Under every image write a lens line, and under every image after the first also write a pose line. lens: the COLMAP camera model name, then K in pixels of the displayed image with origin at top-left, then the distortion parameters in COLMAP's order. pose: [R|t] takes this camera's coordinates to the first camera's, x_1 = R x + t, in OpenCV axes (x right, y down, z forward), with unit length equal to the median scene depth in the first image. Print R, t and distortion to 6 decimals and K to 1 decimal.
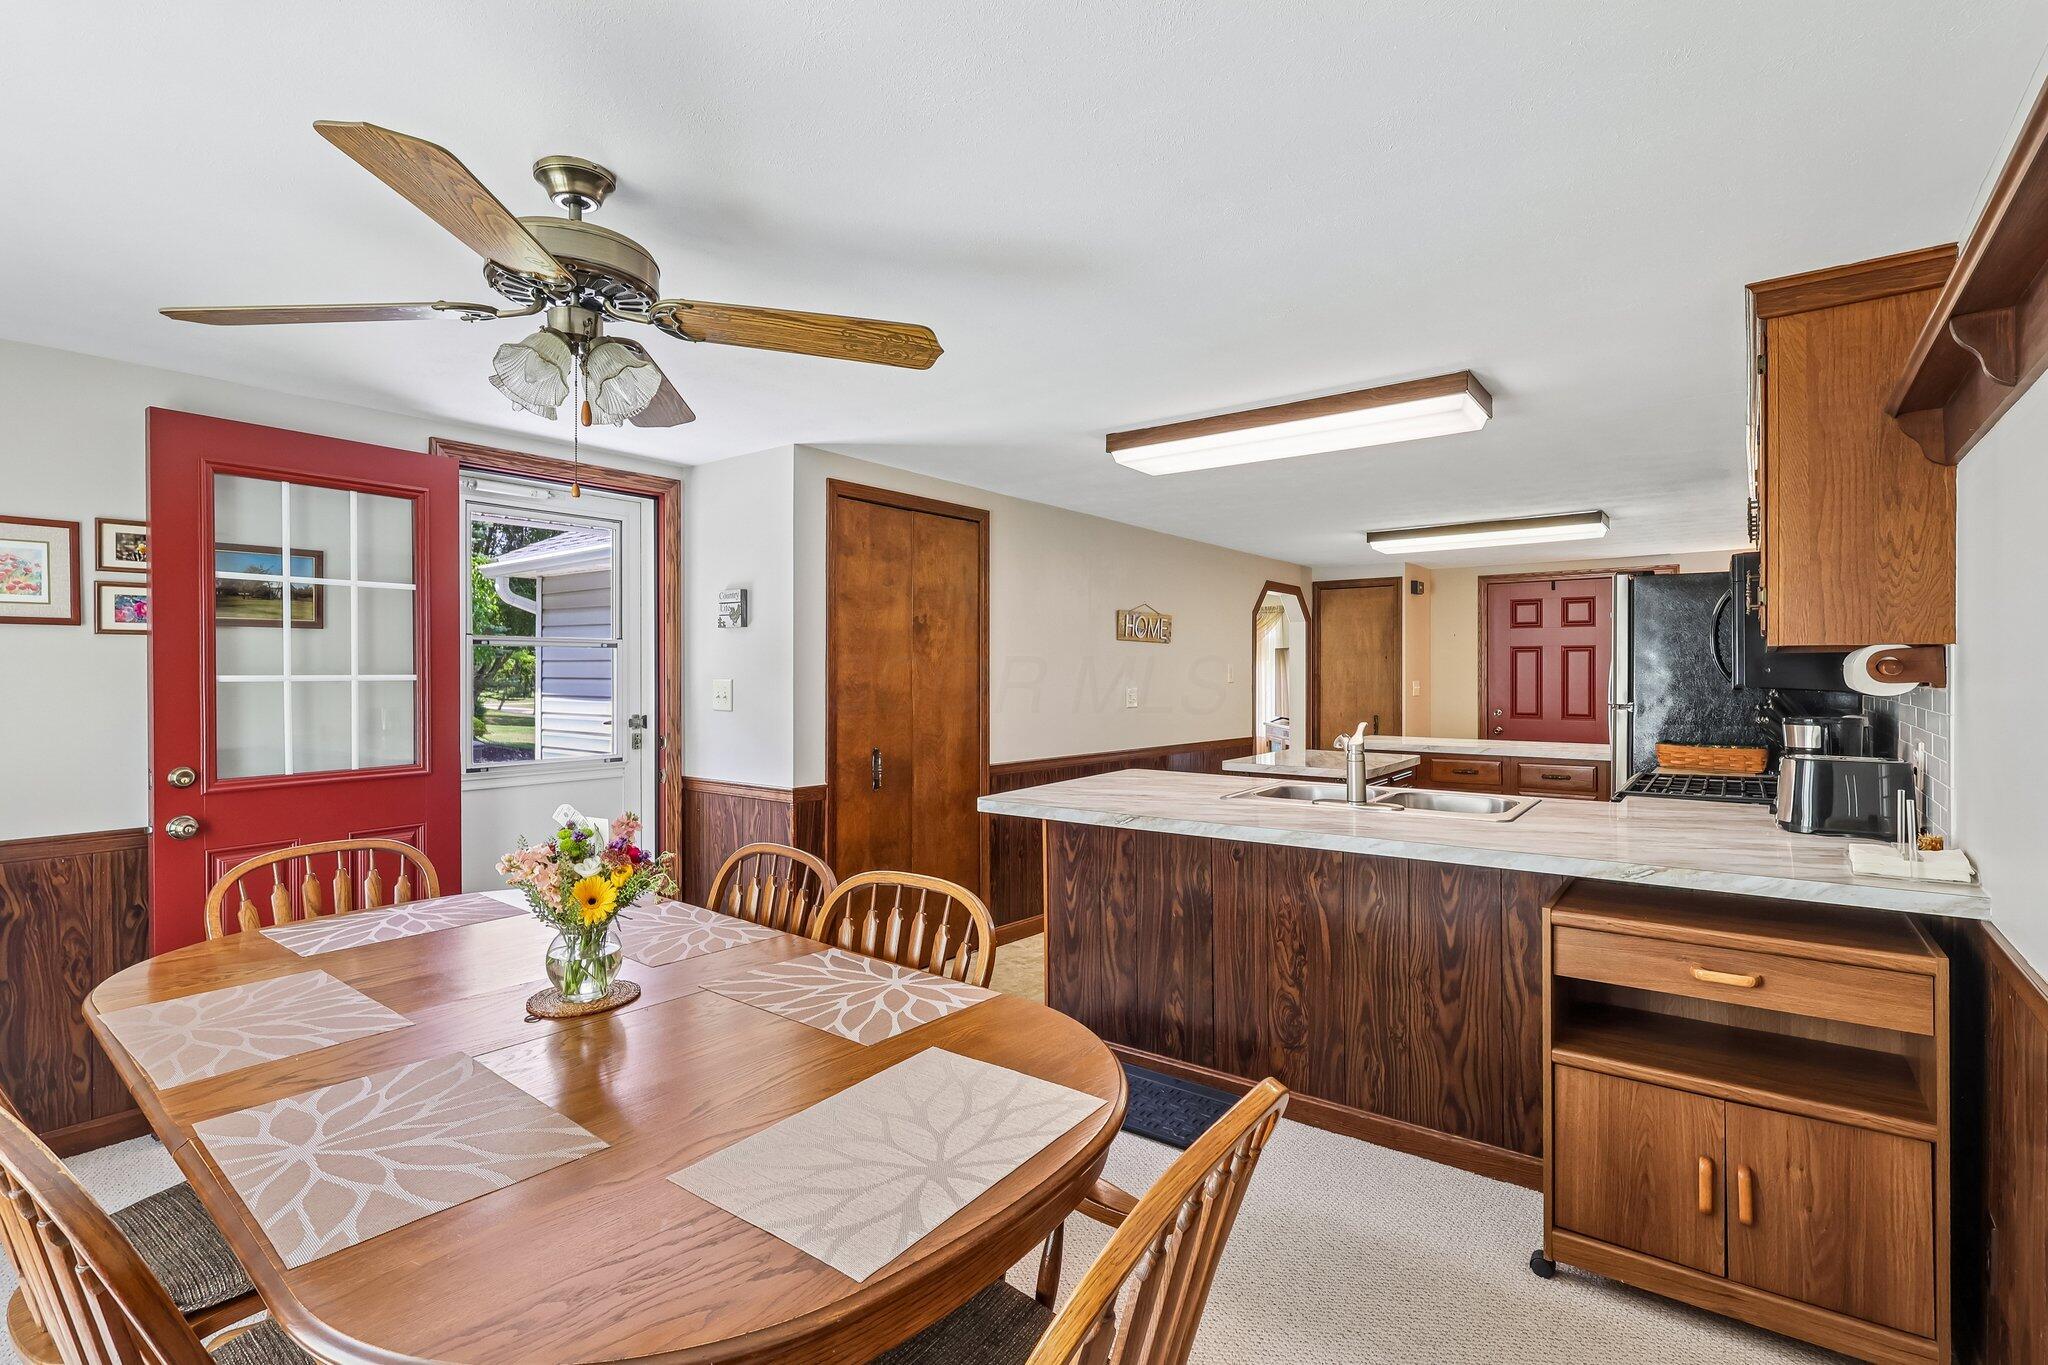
lens RADIAL K [[956.3, 0, 1019.0], [0, 956.3, 678.5], [0, 0, 1]] dist [-0.001474, 0.000307]
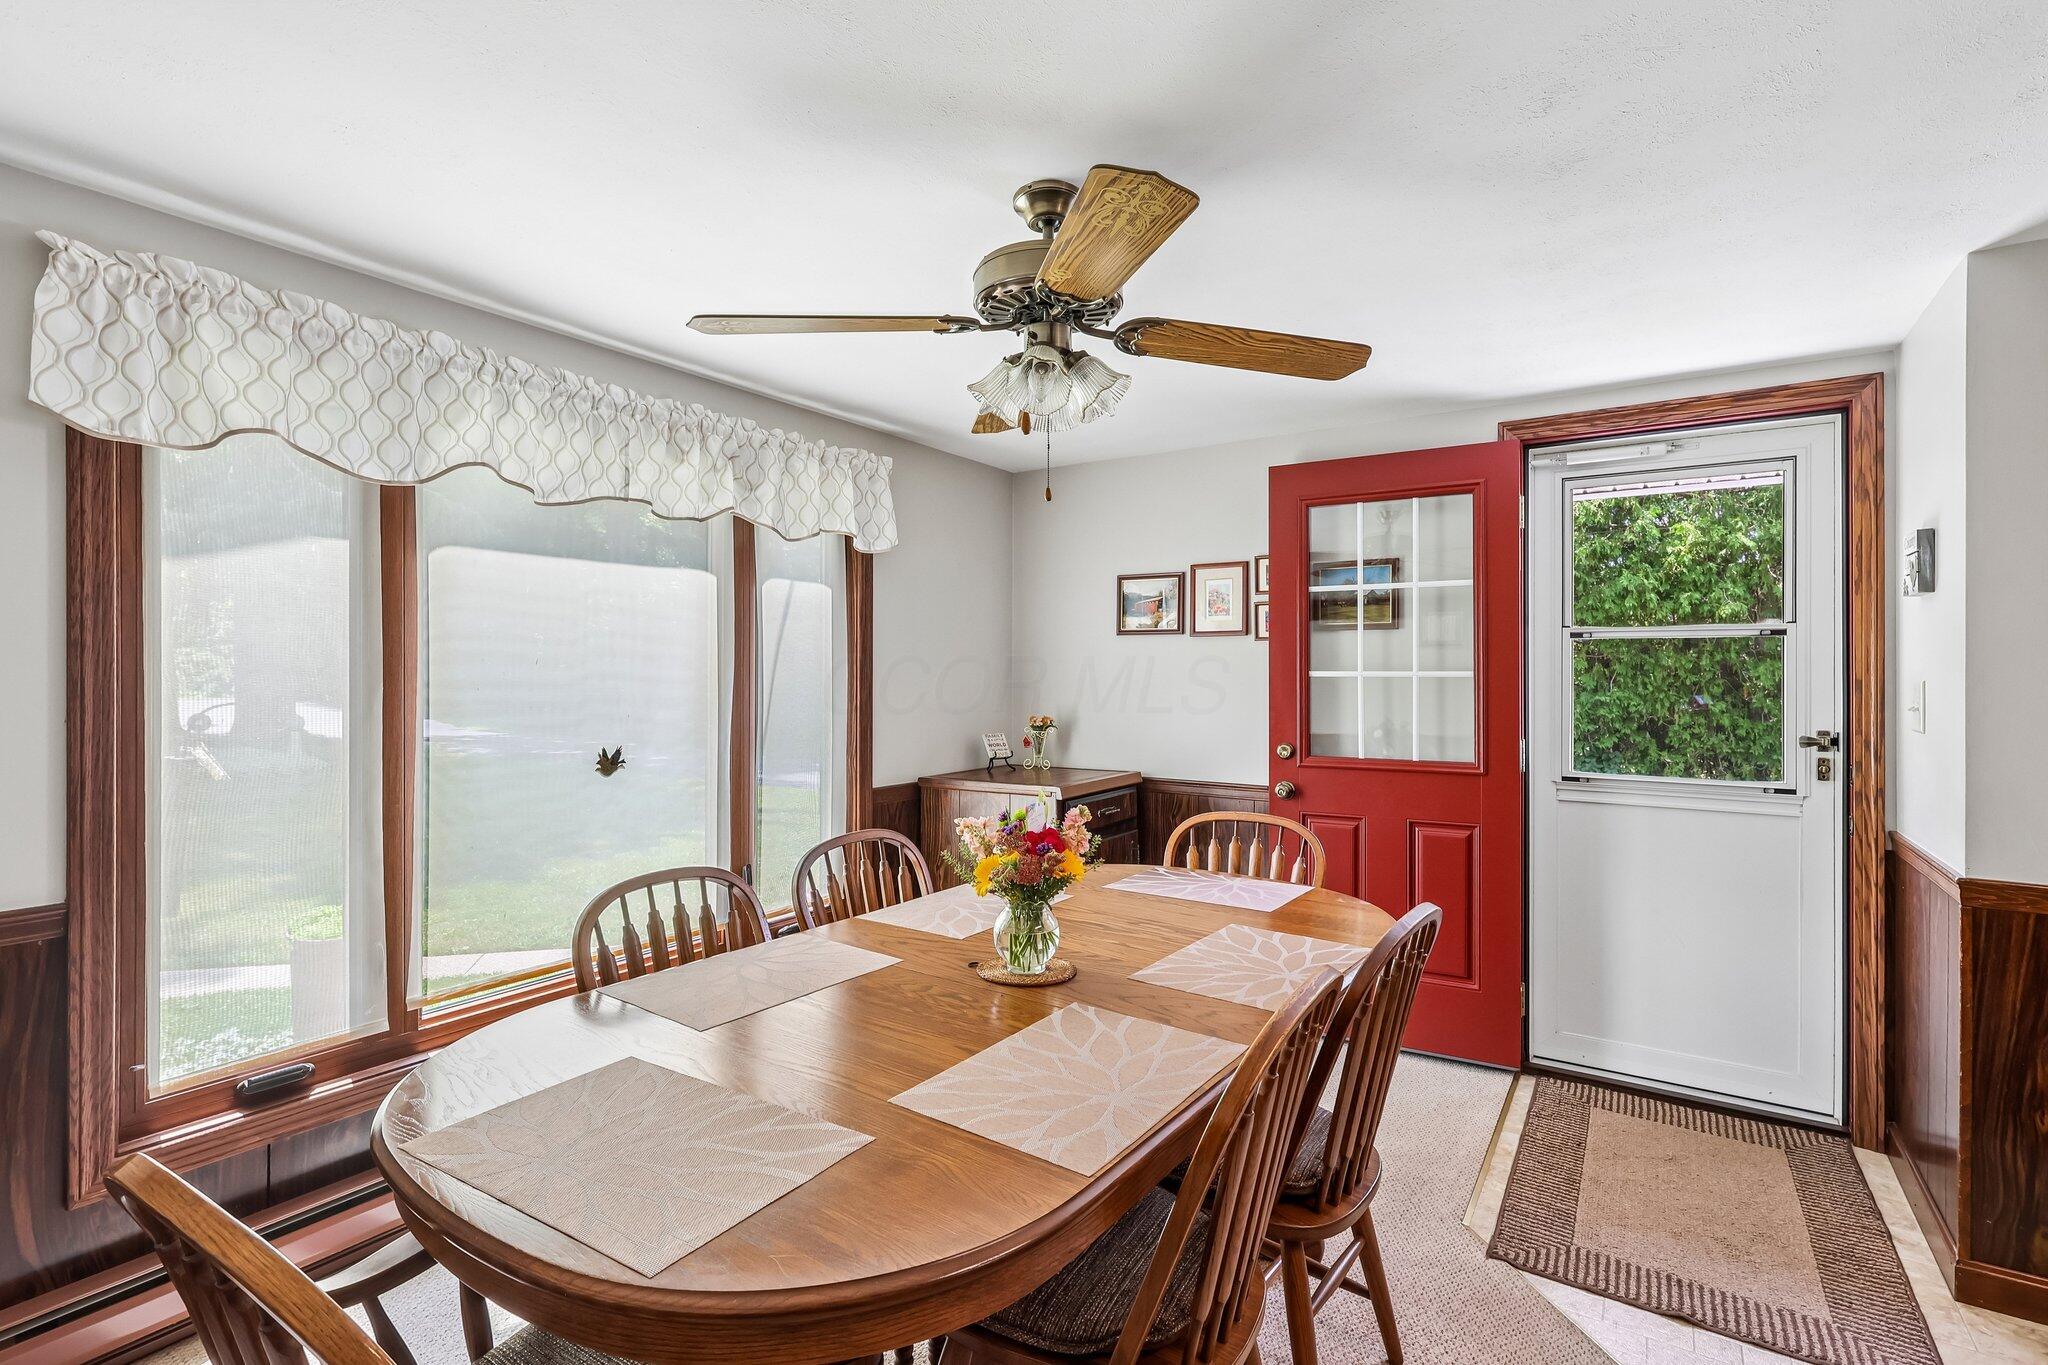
lens RADIAL K [[956.3, 0, 1015.0], [0, 956.3, 673.4], [0, 0, 1]] dist [-0.001474, 0.000307]
pose [[0.078512, 0.003135, -0.996908, 0.326906], [-0.008245, 0.999963, 0.002495, -0.000561], [0.996879, 0.008023, 0.078535, 0.485703]]
